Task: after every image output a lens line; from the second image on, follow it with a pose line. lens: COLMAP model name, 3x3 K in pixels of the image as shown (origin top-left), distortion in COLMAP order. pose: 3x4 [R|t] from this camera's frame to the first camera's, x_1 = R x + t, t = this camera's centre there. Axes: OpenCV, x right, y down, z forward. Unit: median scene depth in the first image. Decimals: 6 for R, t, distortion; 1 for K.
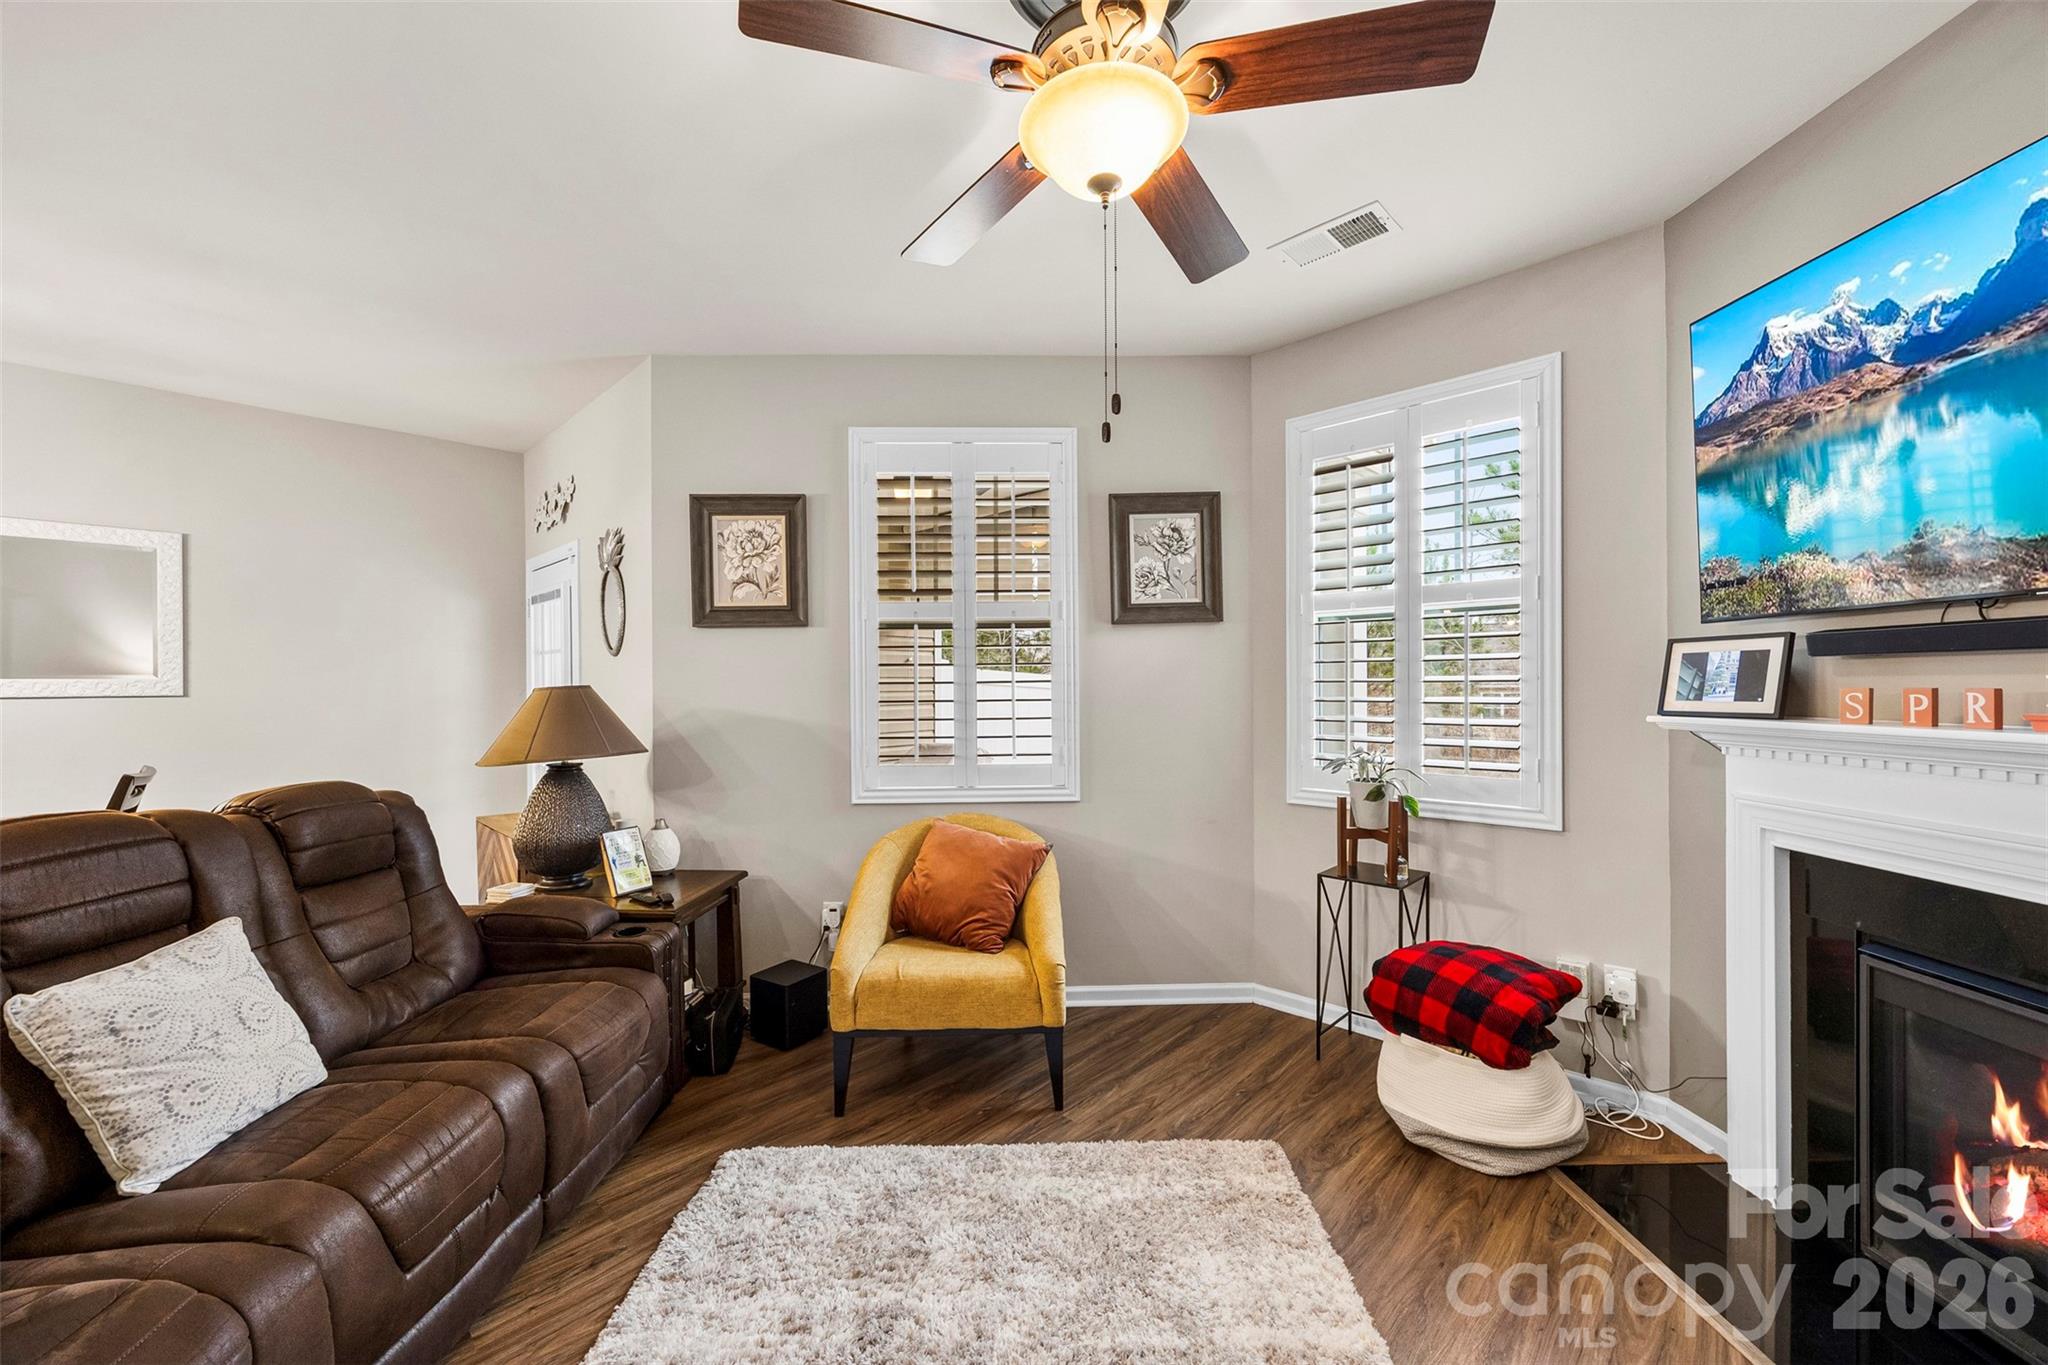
lens RADIAL K [[784.8, 0, 1045.9], [0, 784.8, 684.3], [0, 0, 1]] dist [-0.002666, 0.000058]
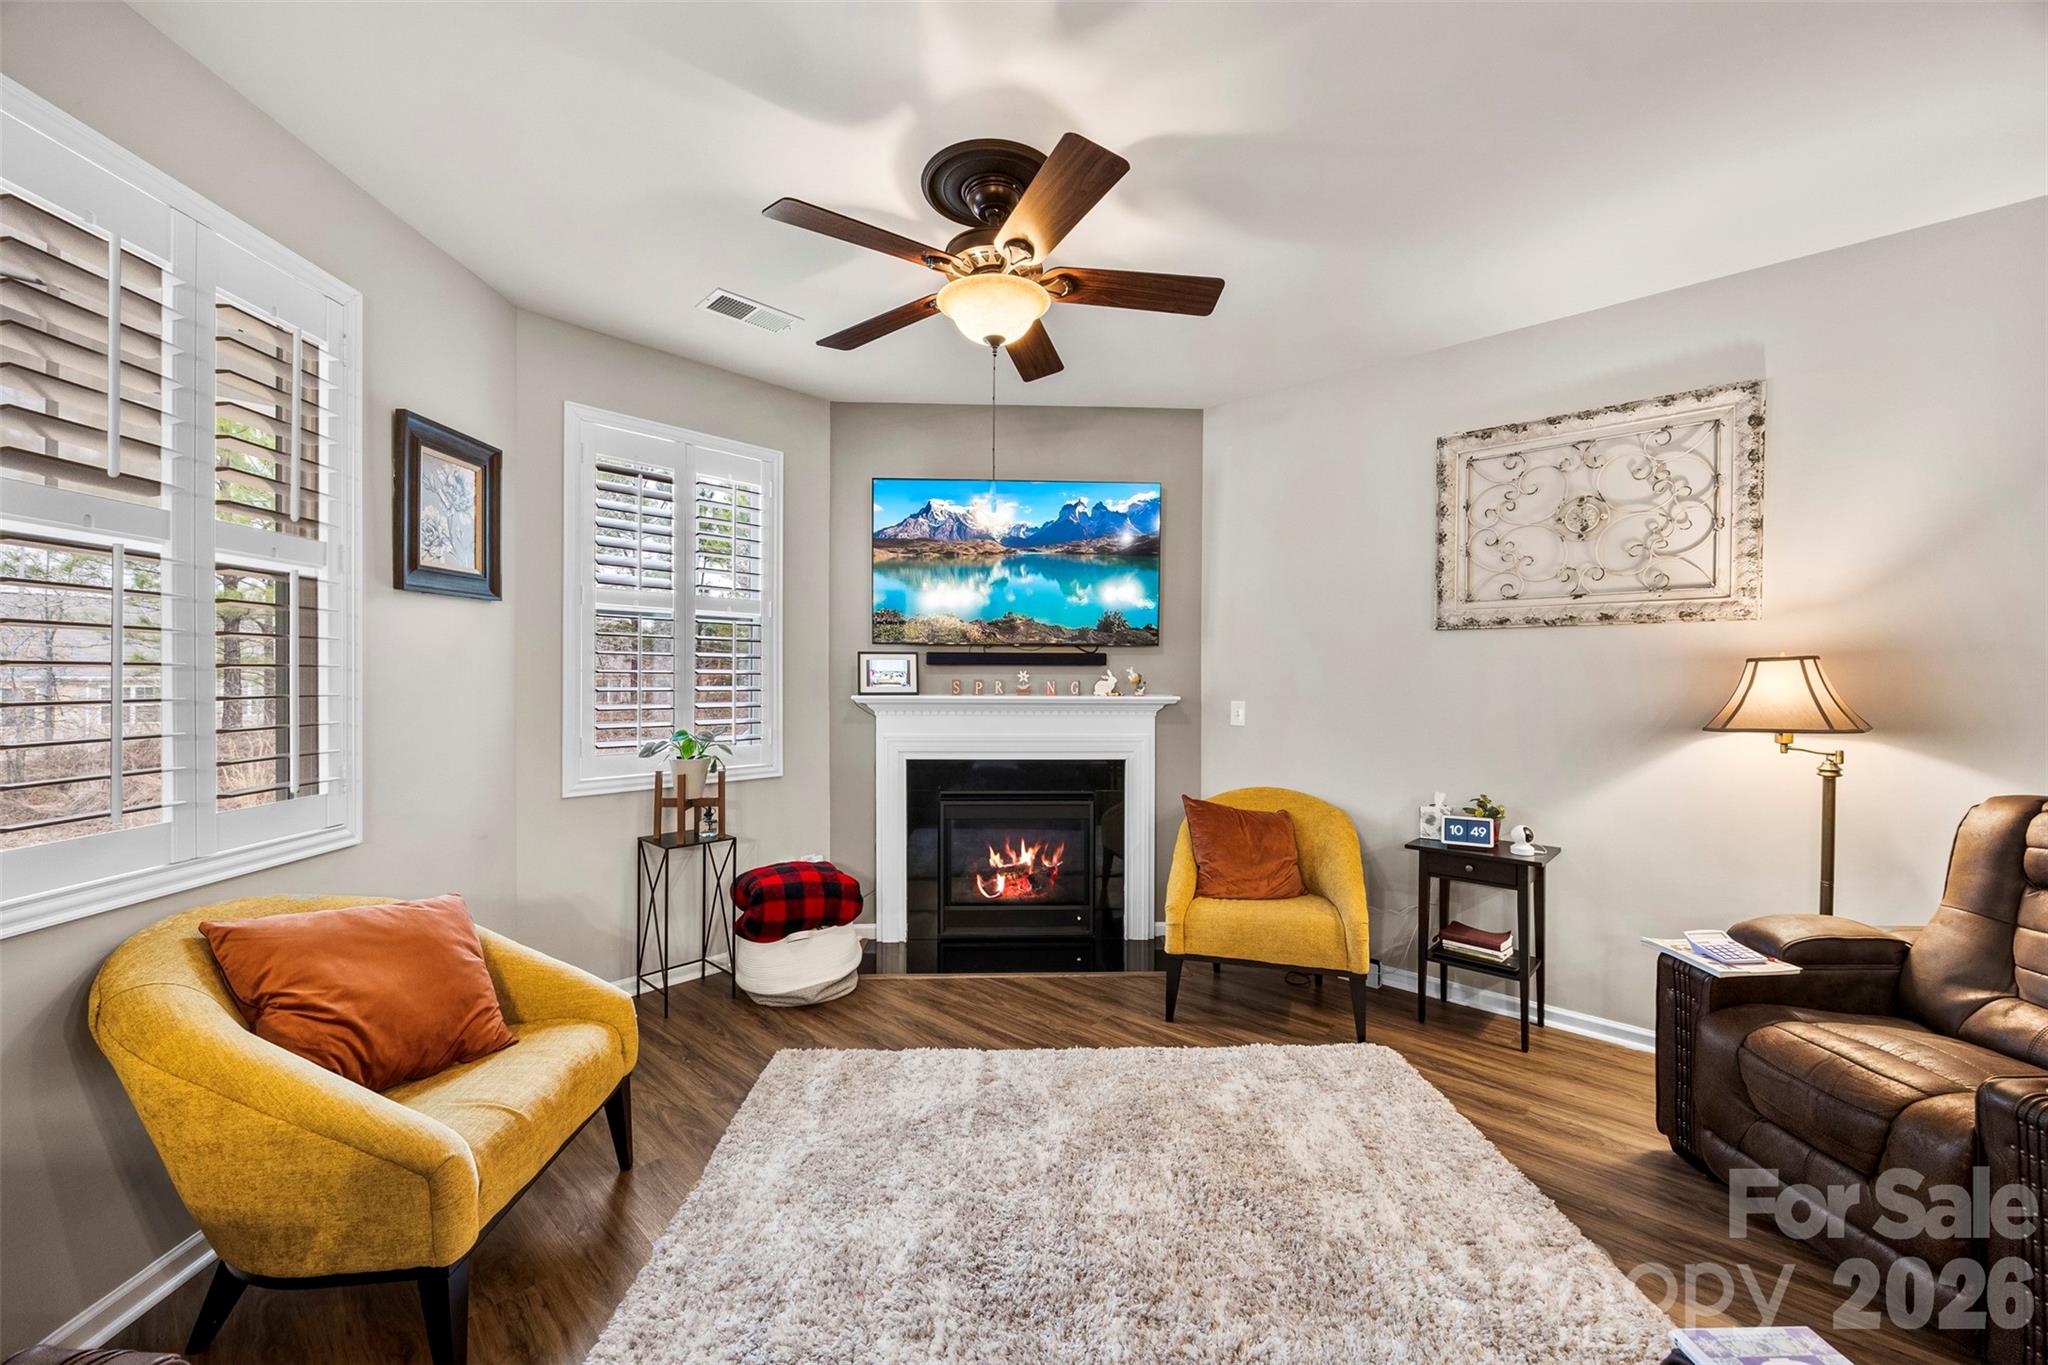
lens RADIAL K [[784.8, 0, 1022.0], [0, 784.8, 684.4], [0, 0, 1]] dist [-0.002666, 0.000058]
pose [[-0.004228, 0.000348, 0.999991, -0.698222], [0.001737, 0.999998, -0.000340, 0.012737], [-0.999990, 0.001736, -0.004229, 0.478395]]
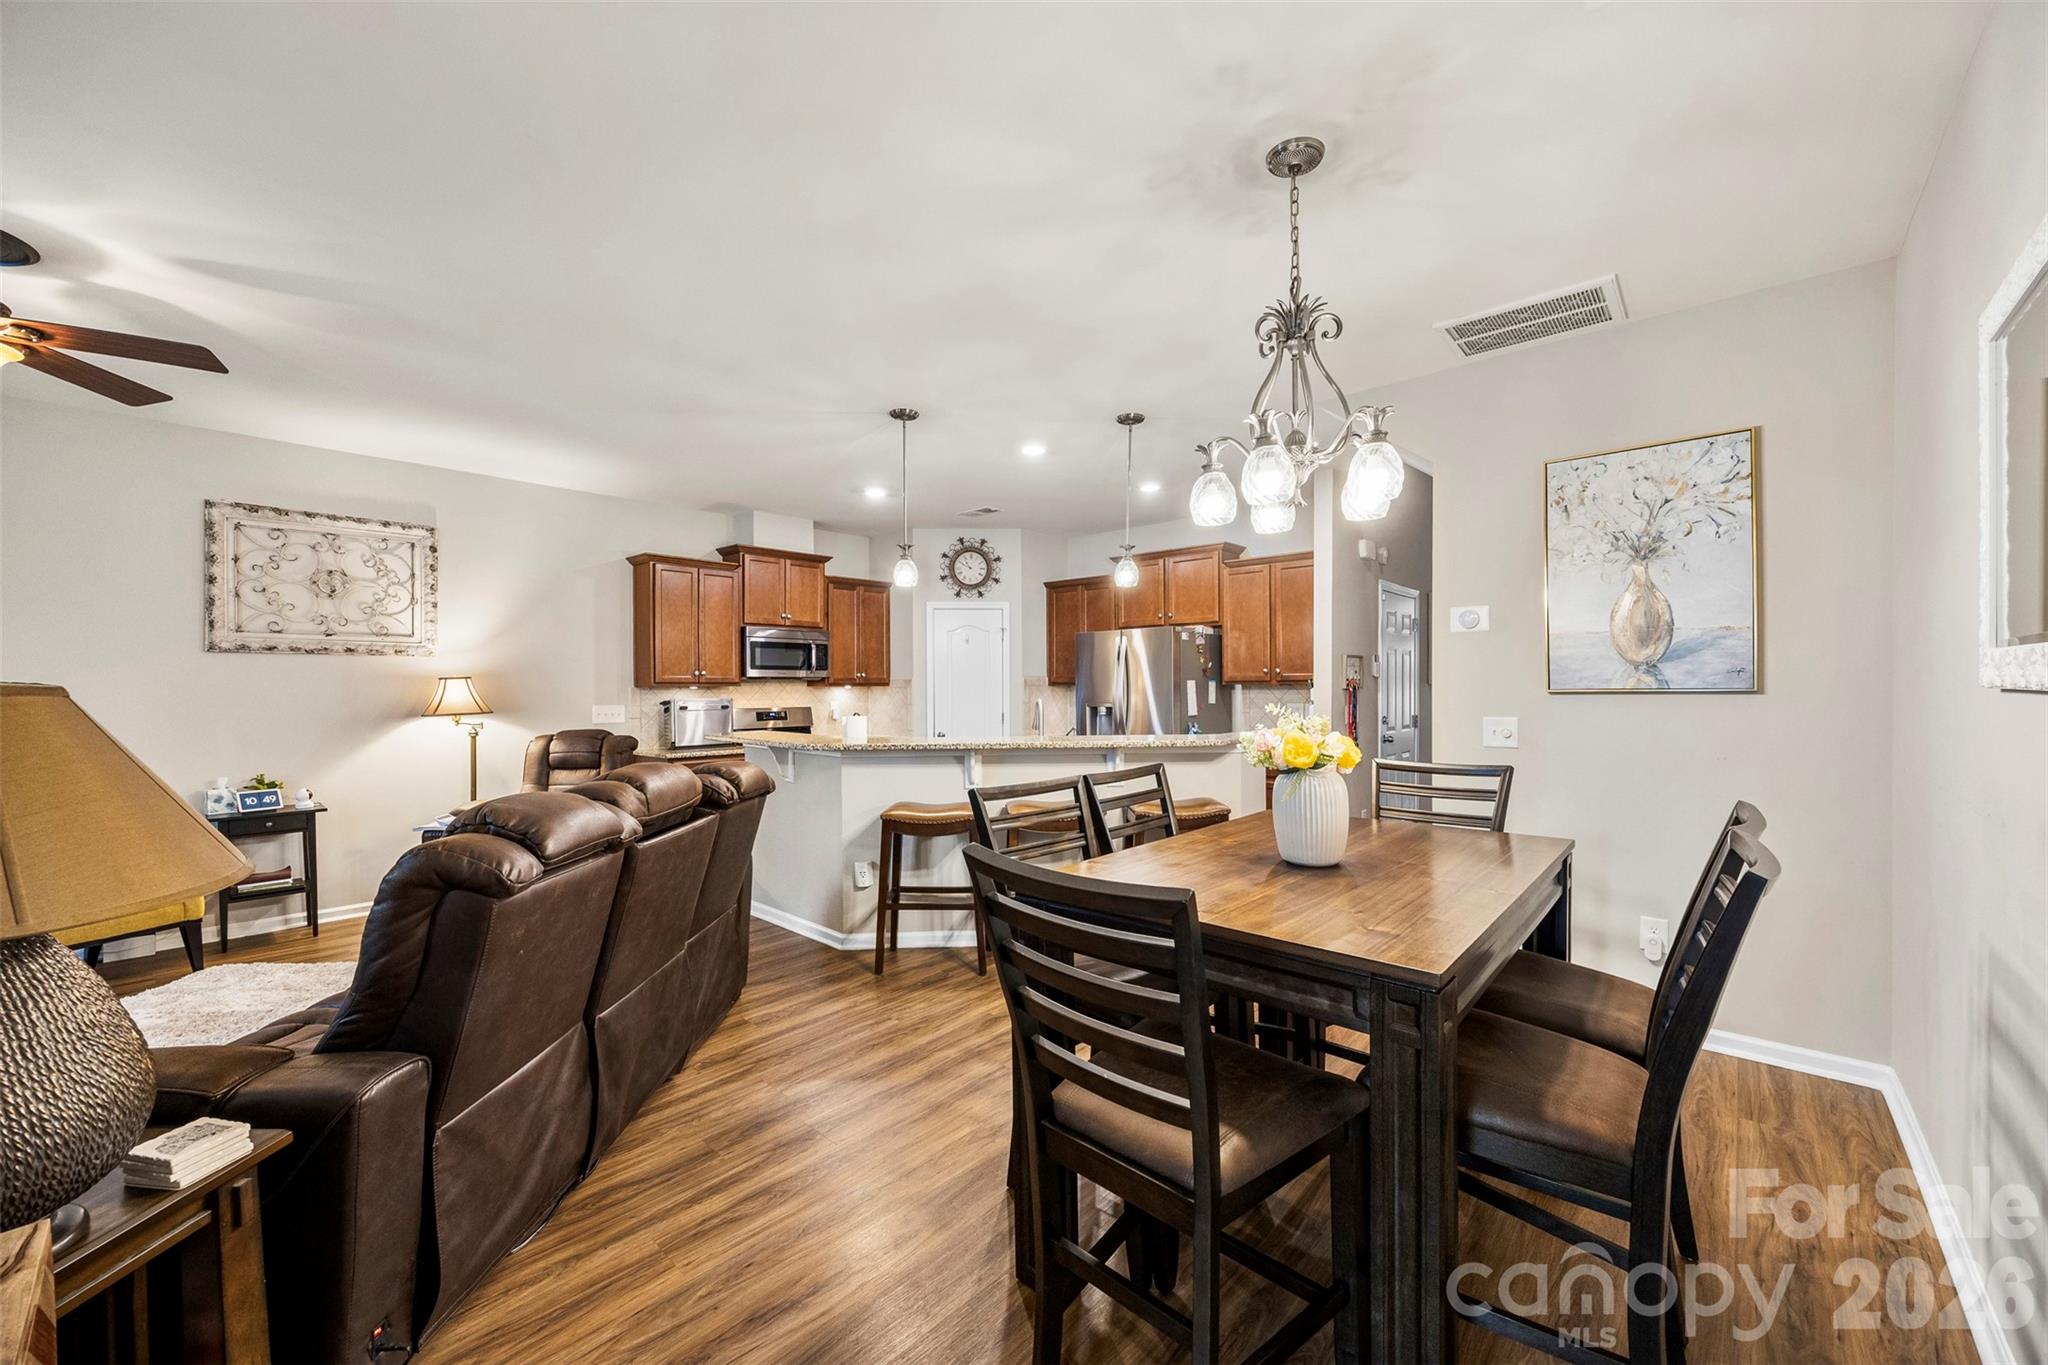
lens RADIAL K [[784.8, 0, 1029.4], [0, 784.8, 691.0], [0, 0, 1]] dist [-0.002666, 0.000058]
pose [[-0.999808, 0.013811, -0.013897, -1.037348], [0.013650, 0.999840, 0.011603, 0.011123], [0.014055, 0.011411, -0.999836, 1.300781]]
